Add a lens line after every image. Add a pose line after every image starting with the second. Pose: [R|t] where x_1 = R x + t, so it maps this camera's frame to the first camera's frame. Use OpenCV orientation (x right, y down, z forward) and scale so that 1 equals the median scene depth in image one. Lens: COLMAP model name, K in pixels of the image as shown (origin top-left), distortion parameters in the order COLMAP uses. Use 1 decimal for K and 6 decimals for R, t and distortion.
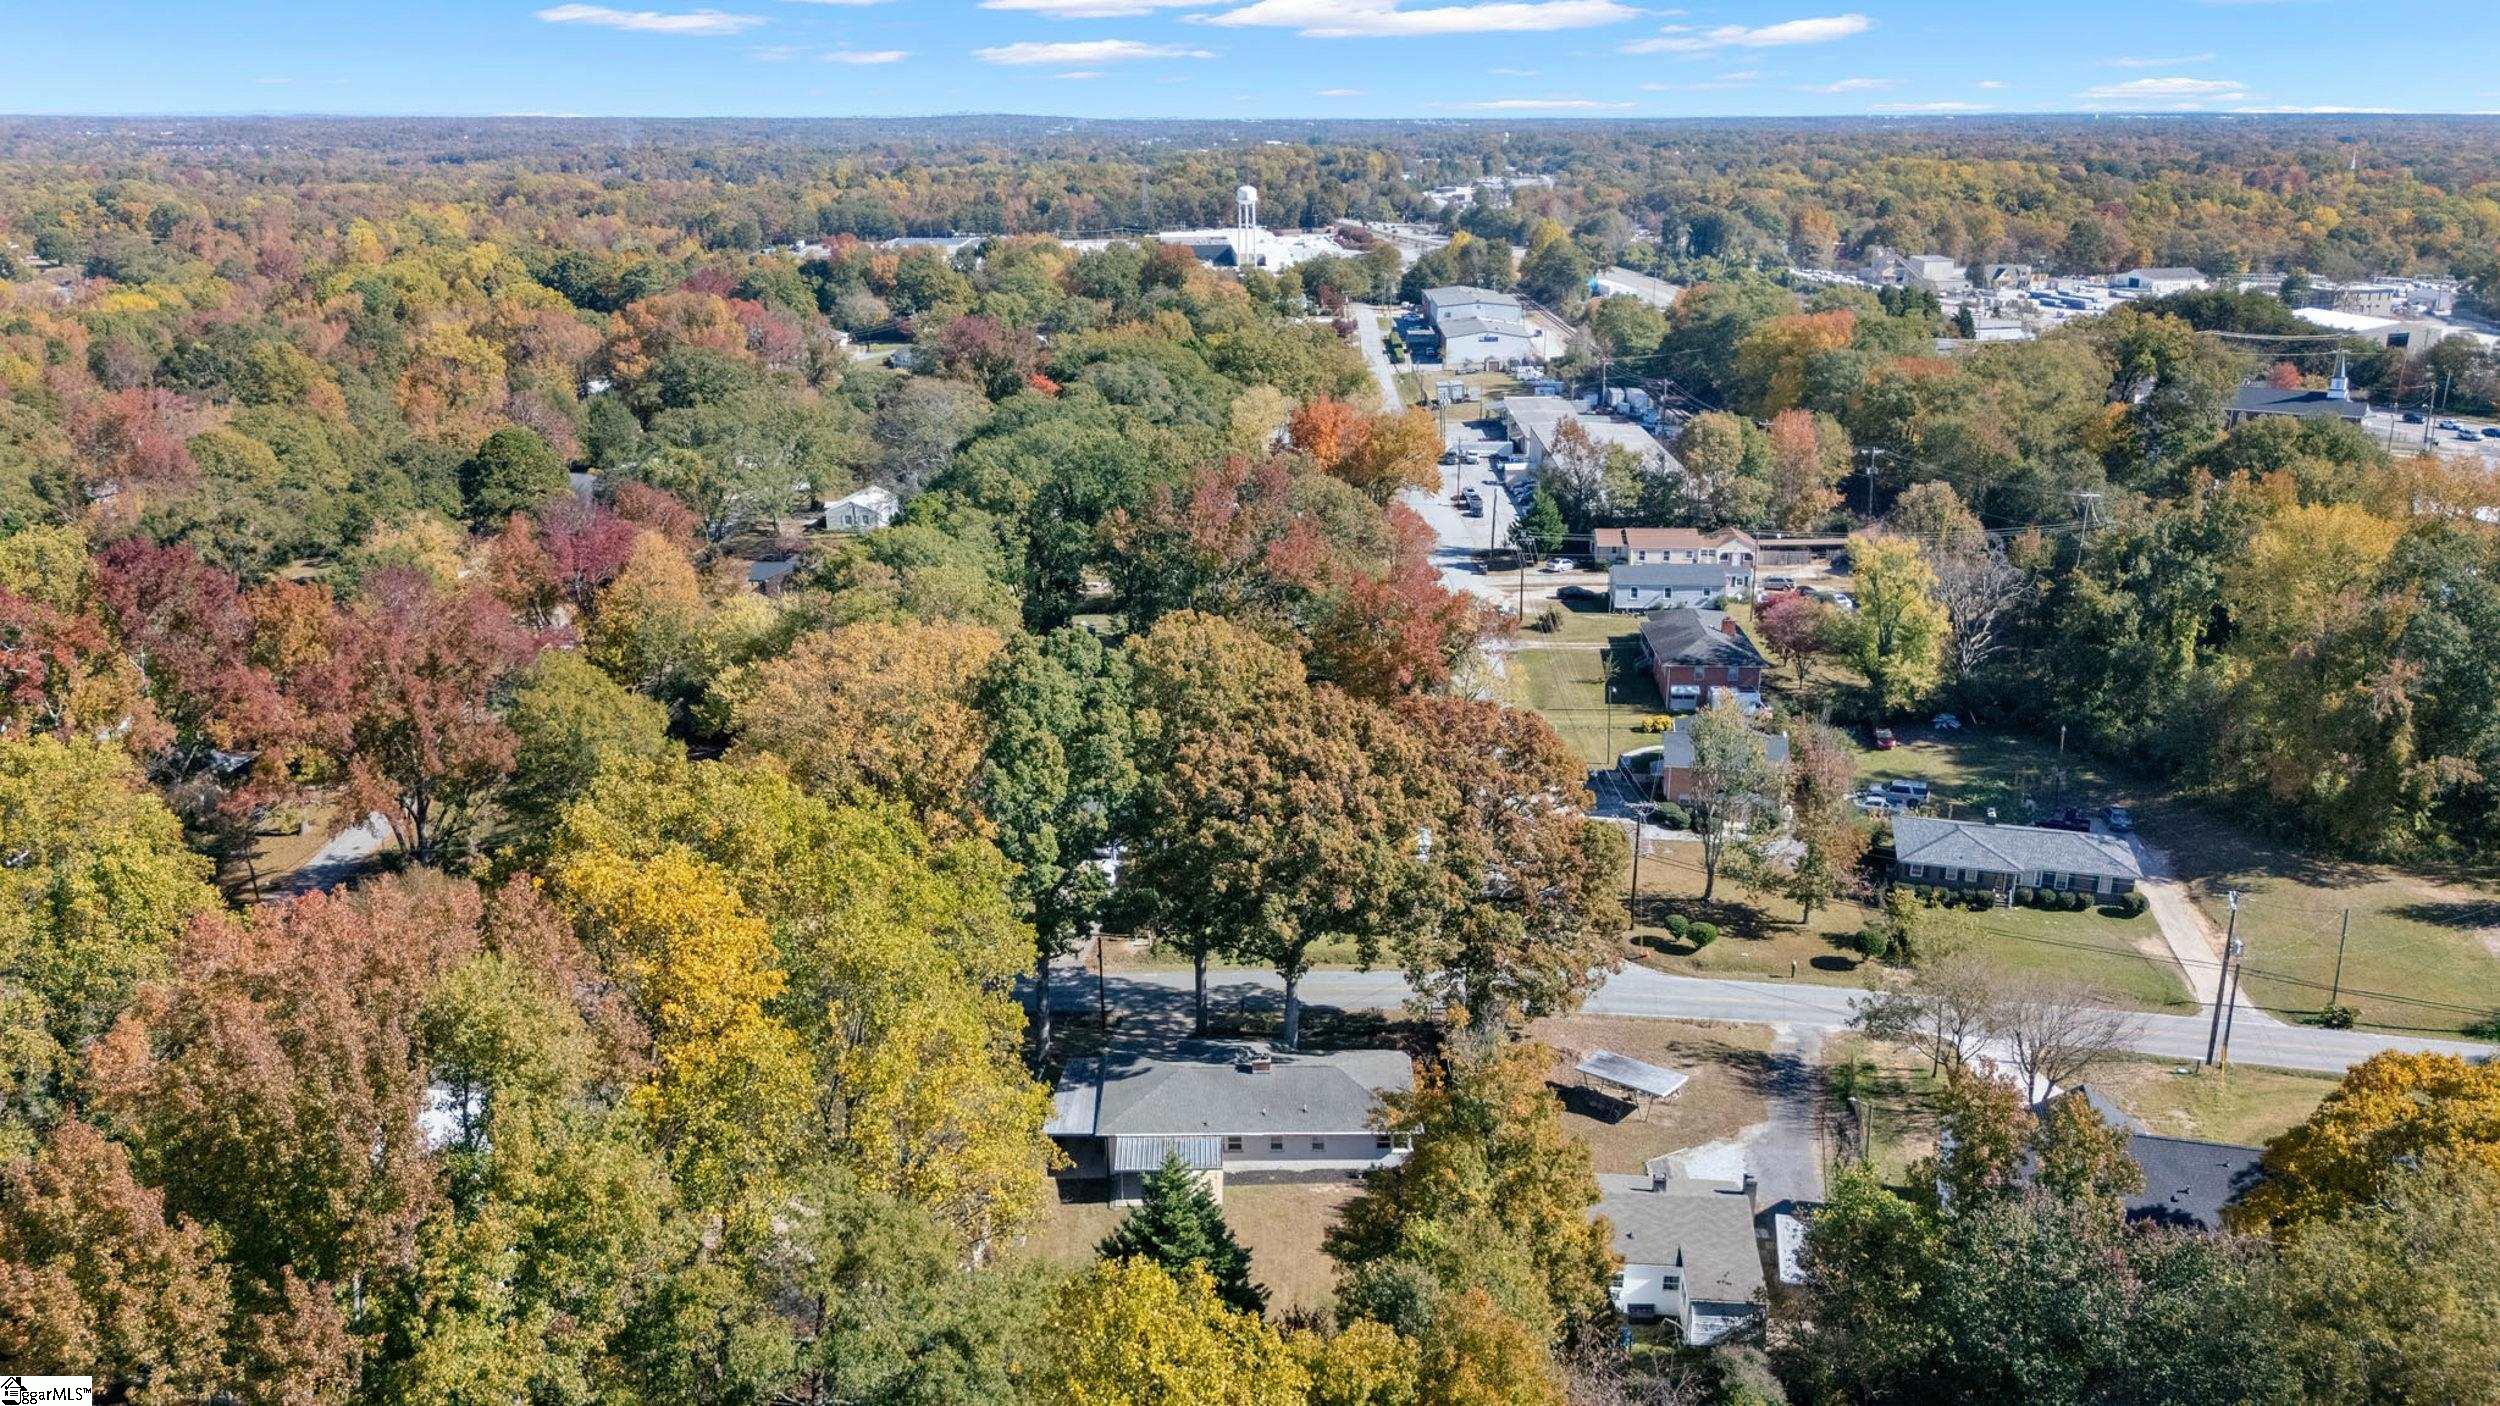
lens RADIAL K [[1798.0, 0, 1251.7], [0, 1798.0, 703.5], [0, 0, 1]] dist [0.026006, -0.005913]
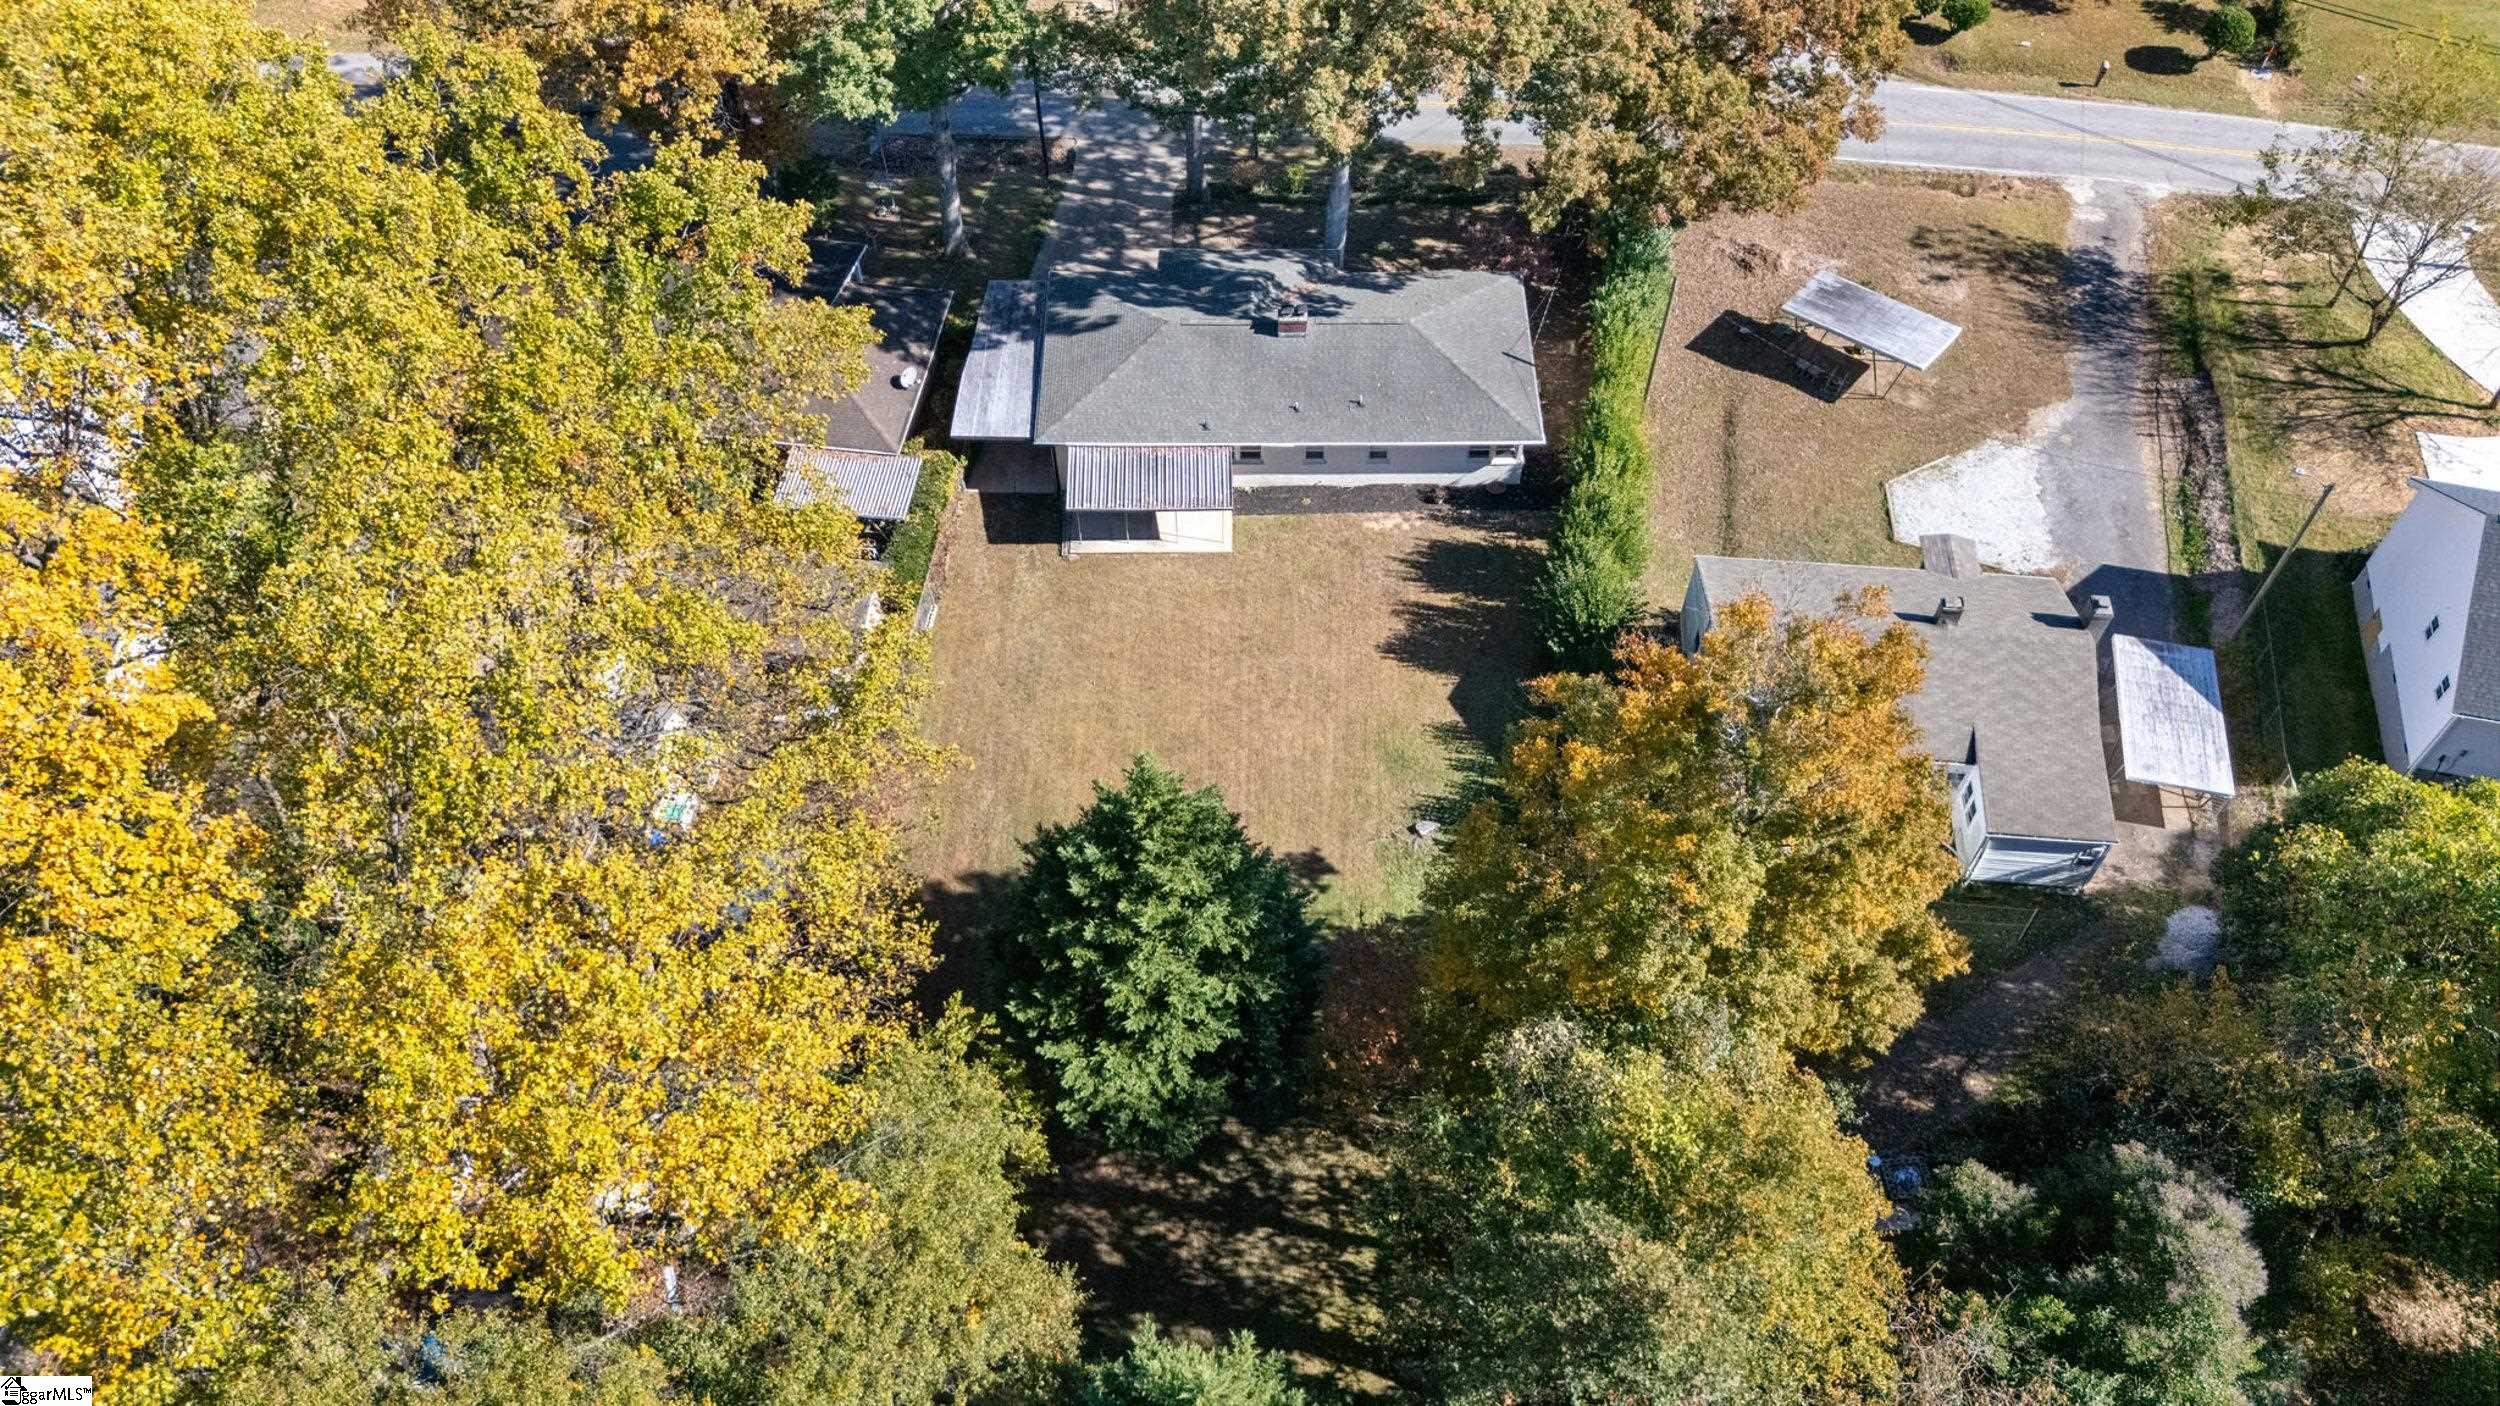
lens RADIAL K [[1798.0, 0, 1240.7], [0, 1798.0, 702.8], [0, 0, 1]] dist [0.026006, -0.005913]
pose [[0.999994, 0.002746, 0.002093, -0.013503], [-0.003450, 0.818372, 0.574678, -0.050769], [-0.000135, -0.574682, 0.818377, 0.402042]]
